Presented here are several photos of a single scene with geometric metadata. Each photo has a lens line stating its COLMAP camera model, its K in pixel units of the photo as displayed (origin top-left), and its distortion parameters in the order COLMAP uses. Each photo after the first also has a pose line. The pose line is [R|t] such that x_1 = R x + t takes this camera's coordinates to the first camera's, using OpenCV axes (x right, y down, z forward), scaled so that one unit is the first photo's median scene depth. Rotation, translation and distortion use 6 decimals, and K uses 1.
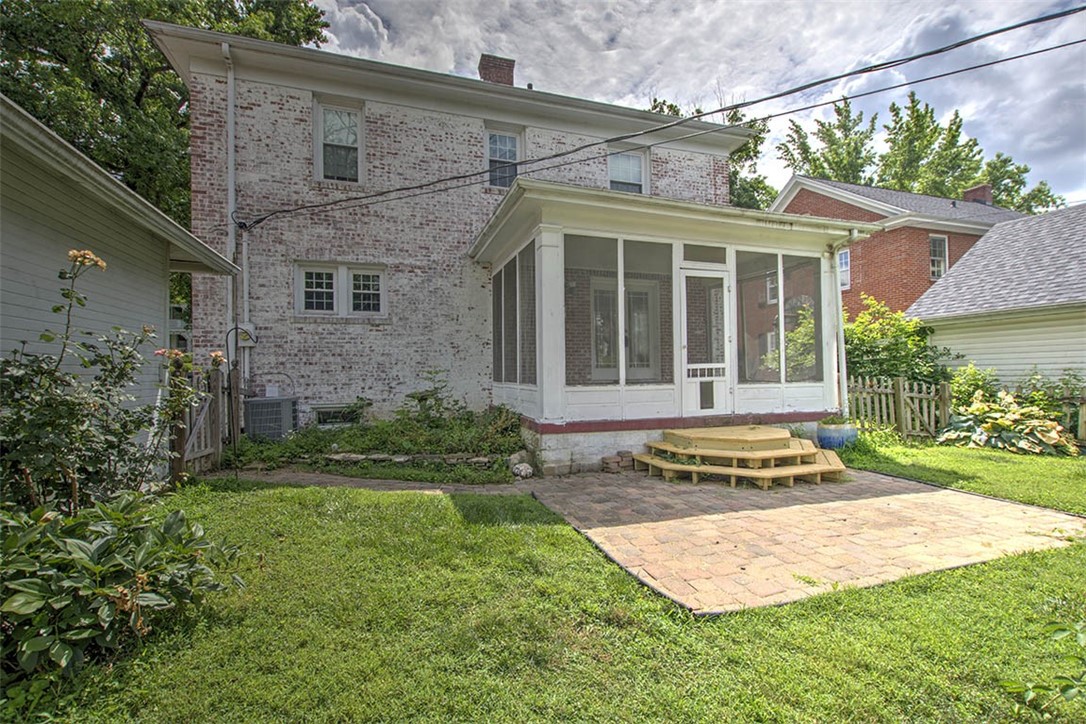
lens RADIAL K [[473.7, 0, 543.0], [0, 473.7, 362.0], [0, 0, 1]] dist [-0.000684, -0.000008]
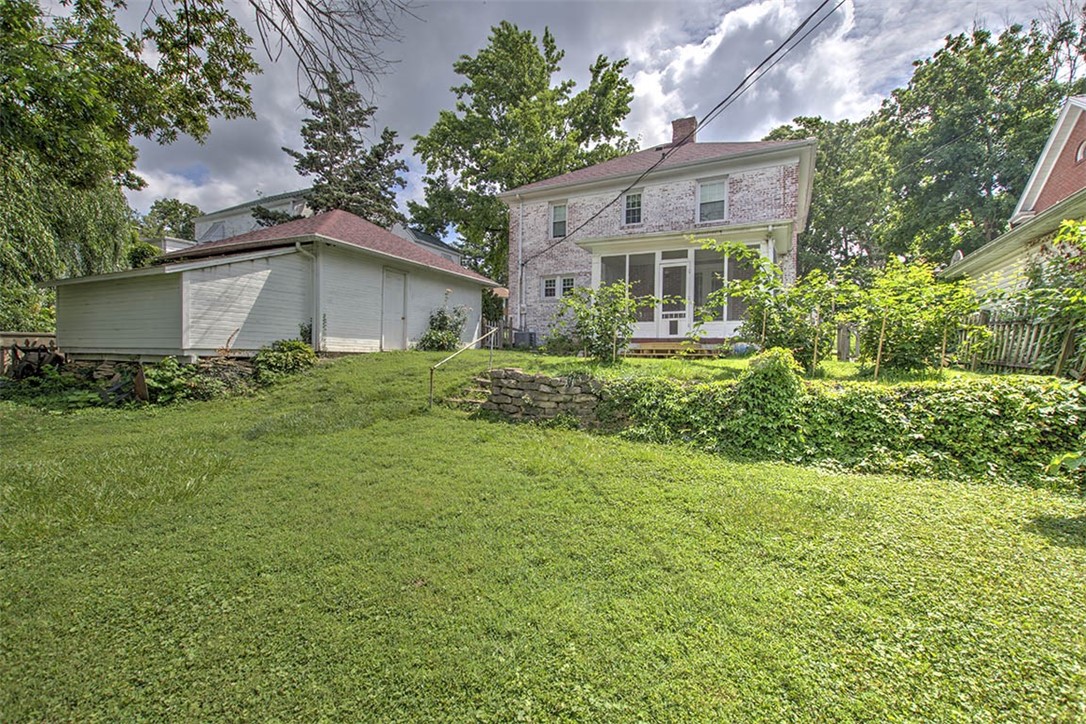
lens RADIAL K [[473.7, 0, 543.0], [0, 473.7, 362.0], [0, 0, 1]] dist [-0.000684, -0.000008]
pose [[0.698908, 0.033266, -0.714438, 1.341687], [-0.007949, 0.999217, 0.038750, 0.137583], [0.715168, -0.021404, 0.698625, -0.736451]]
